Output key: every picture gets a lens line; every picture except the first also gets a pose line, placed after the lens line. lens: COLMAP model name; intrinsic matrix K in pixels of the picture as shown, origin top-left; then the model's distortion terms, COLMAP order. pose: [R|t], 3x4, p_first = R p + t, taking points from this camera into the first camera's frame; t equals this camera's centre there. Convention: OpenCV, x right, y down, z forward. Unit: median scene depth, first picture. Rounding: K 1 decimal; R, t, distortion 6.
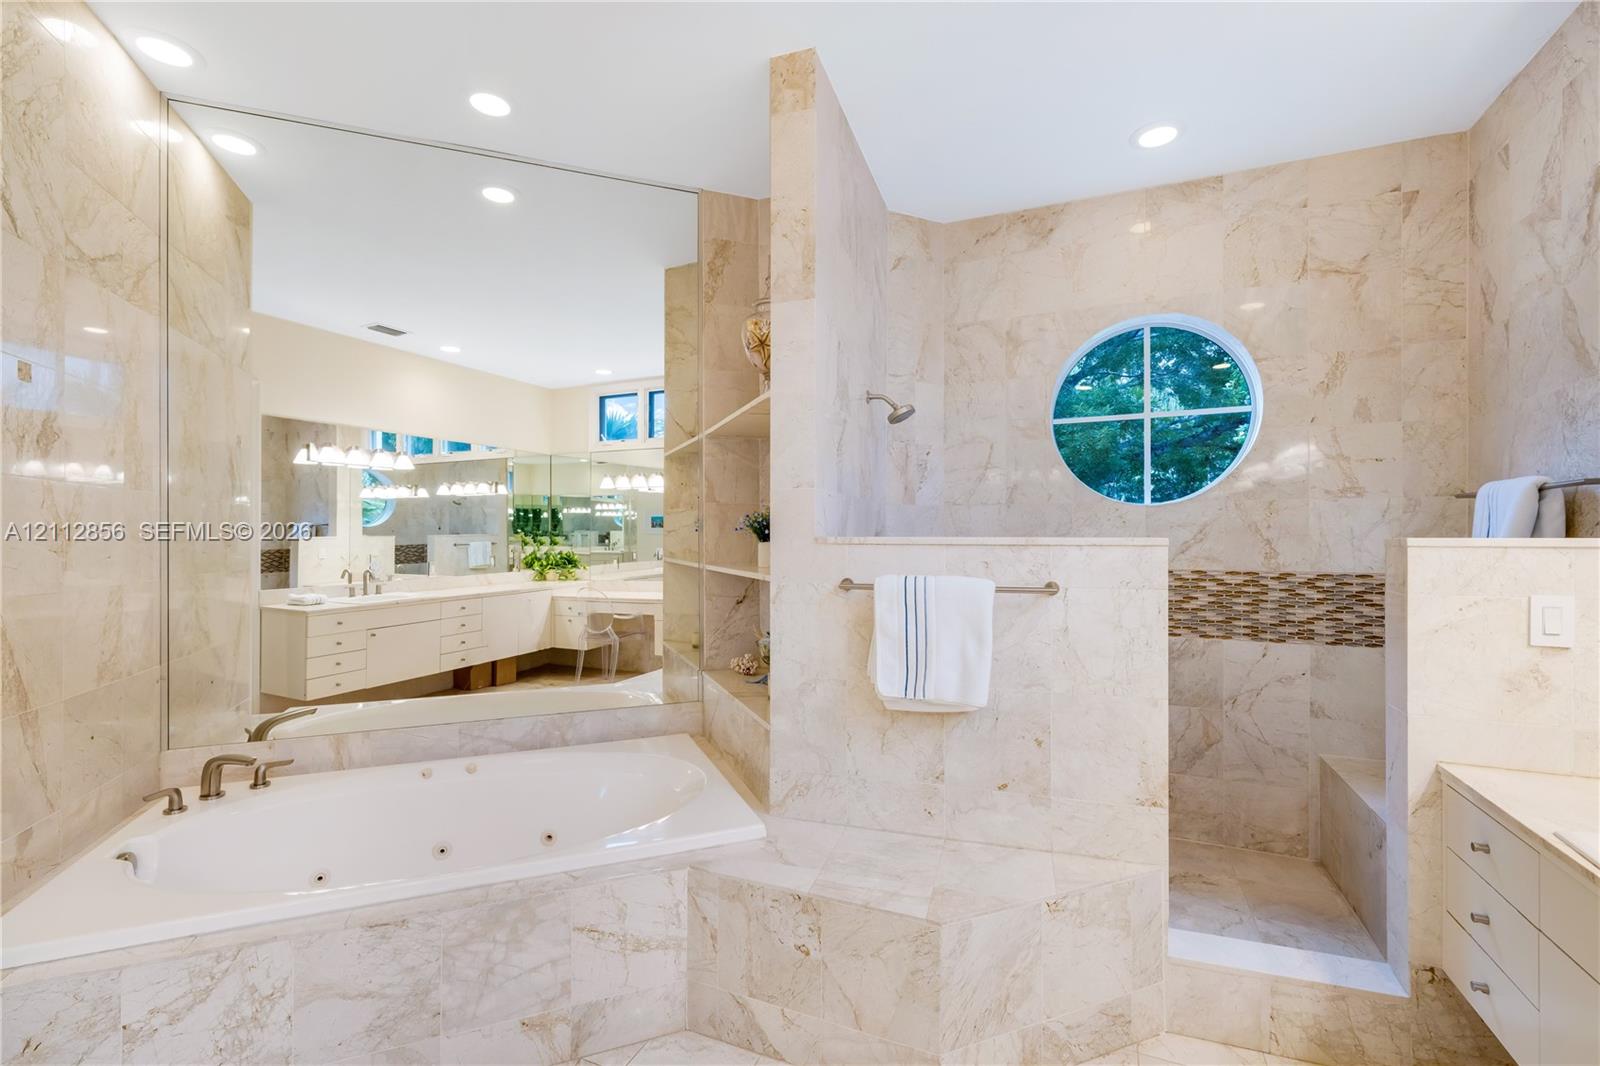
lens RADIAL K [[689.6, 0, 802.3], [0, 689.6, 537.6], [0, 0, 1]] dist [0.007973, 0.000104]
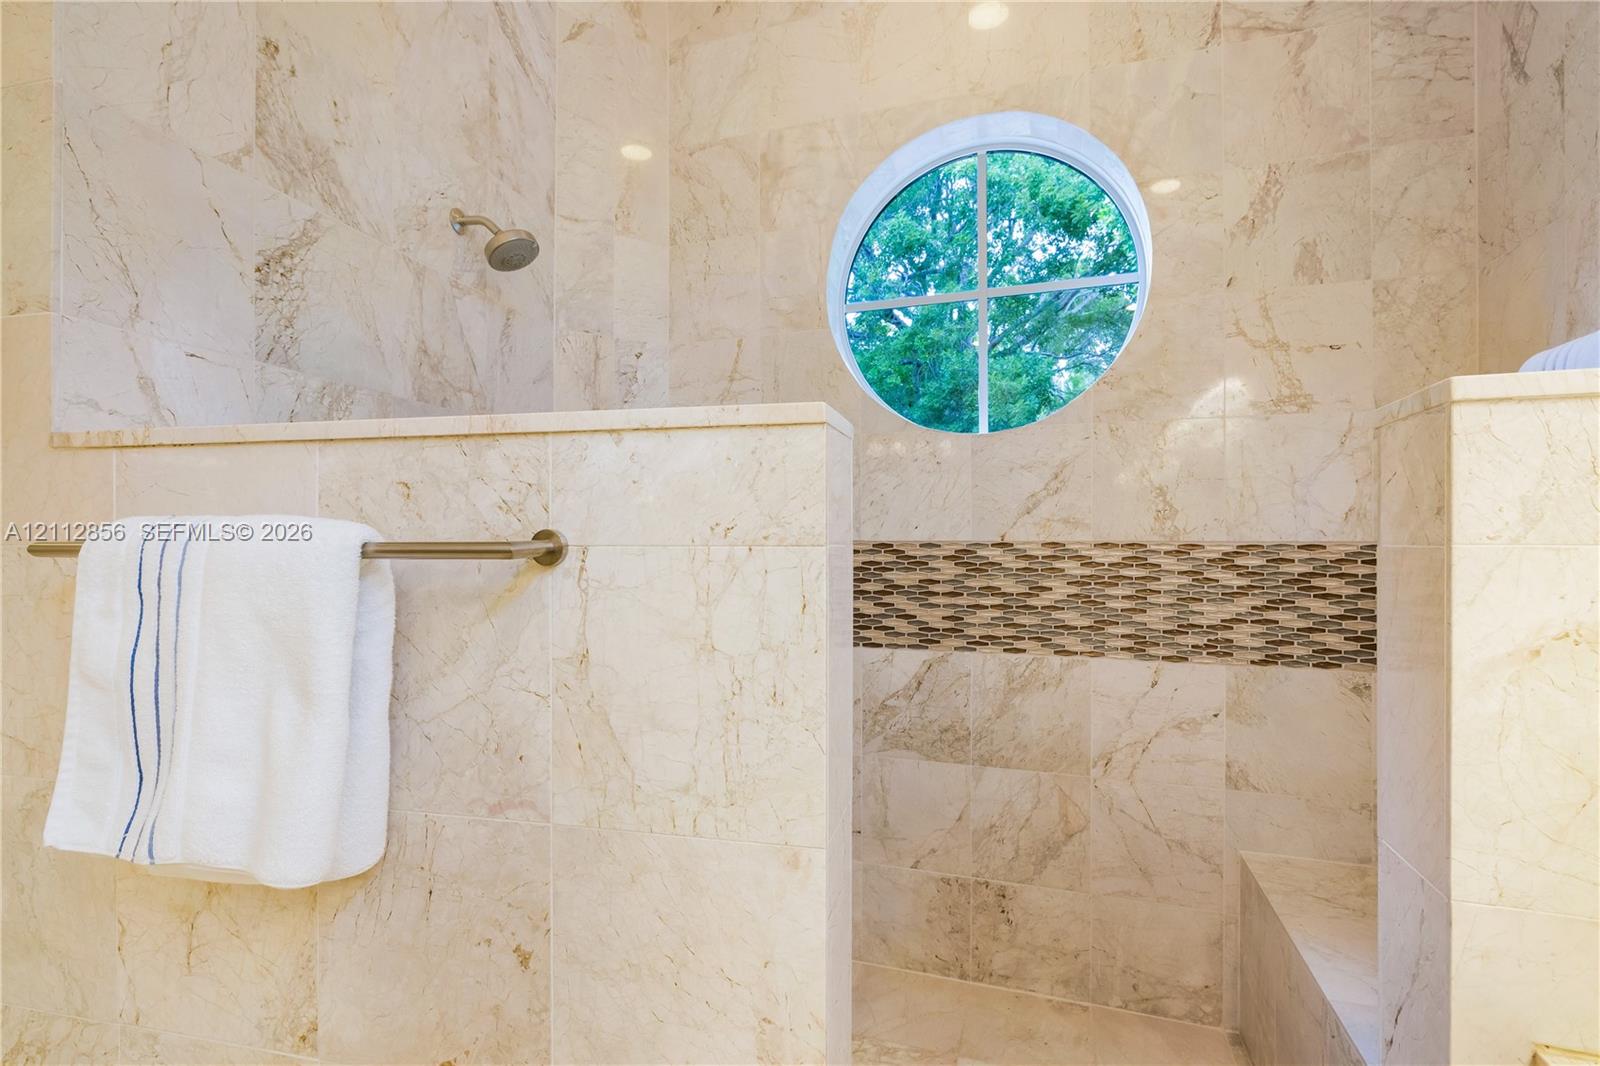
lens RADIAL K [[741.9, 0, 799.6], [0, 741.9, 540.6], [0, 0, 1]] dist [-0.007028, 0.002352]
pose [[0.996252, -0.001300, 0.086490, 0.325911], [0.001192, 0.999998, 0.001305, 0.048968], [-0.086492, -0.001197, 0.996252, 0.415660]]
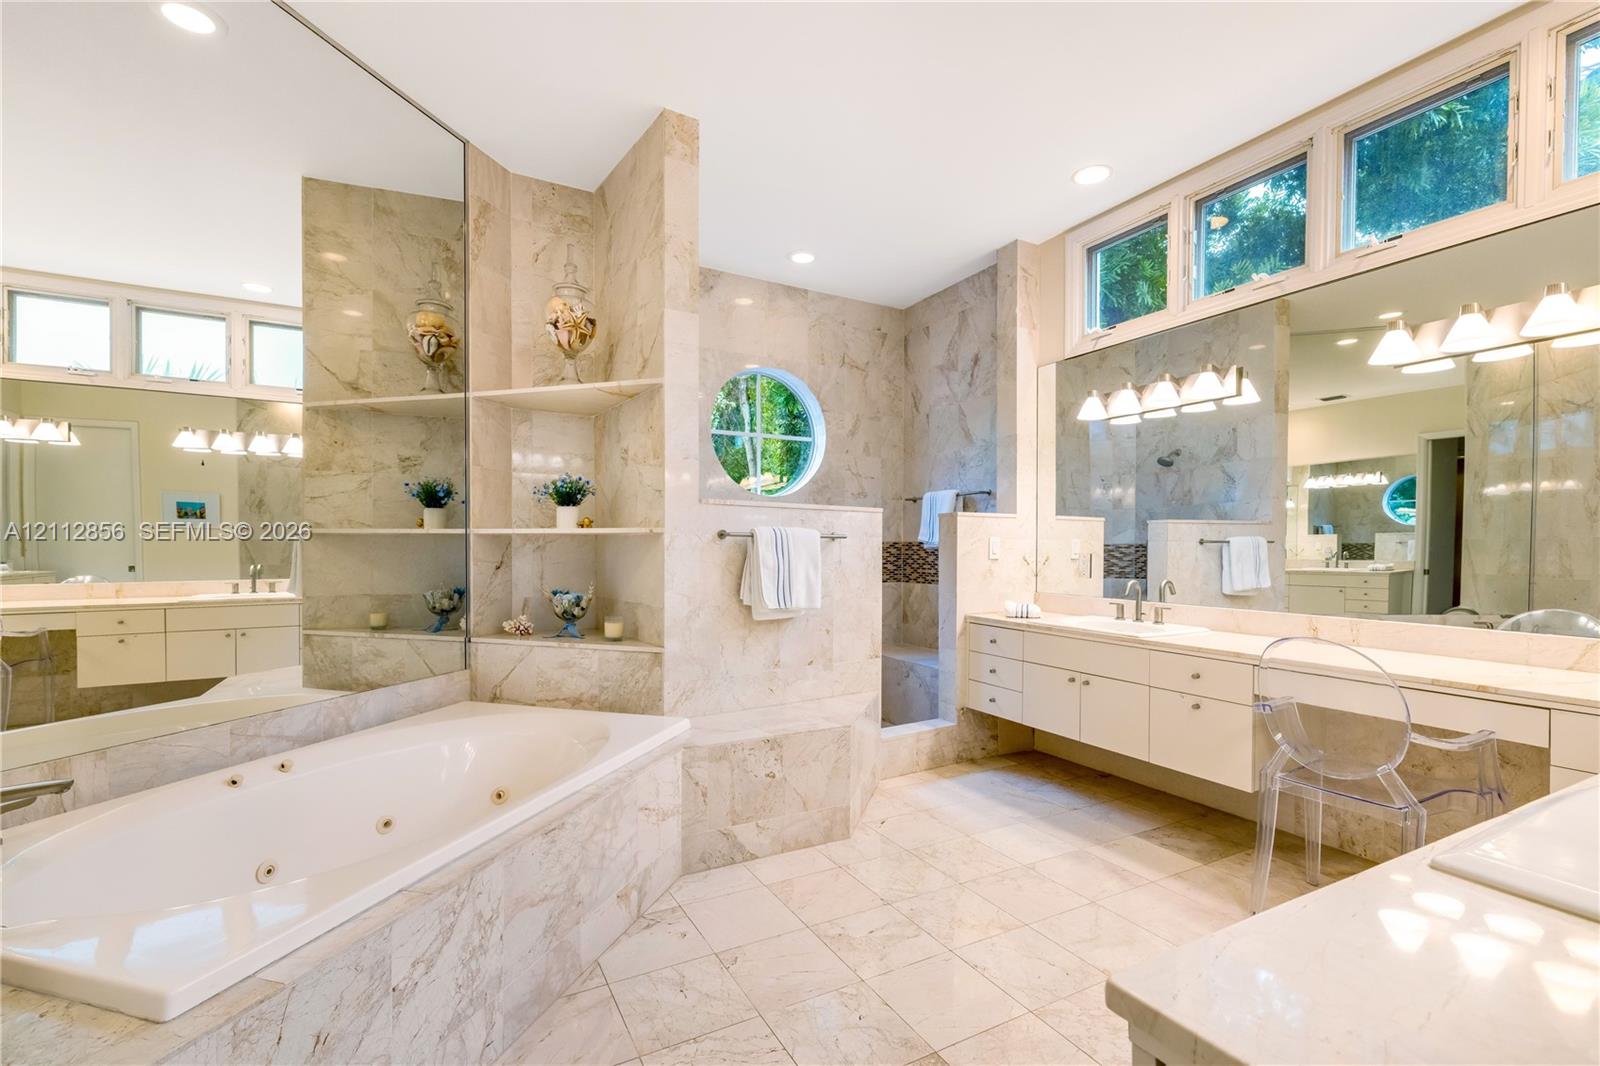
lens RADIAL K [[696.7, 0, 794.1], [0, 696.7, 556.9], [0, 0, 1]] dist [0.012897, -0.001124]
pose [[0.624760, -0.005417, 0.780798, -0.702028], [-0.003559, 0.999946, 0.009785, 0.075131], [-0.780808, -0.008892, 0.624707, 0.027852]]
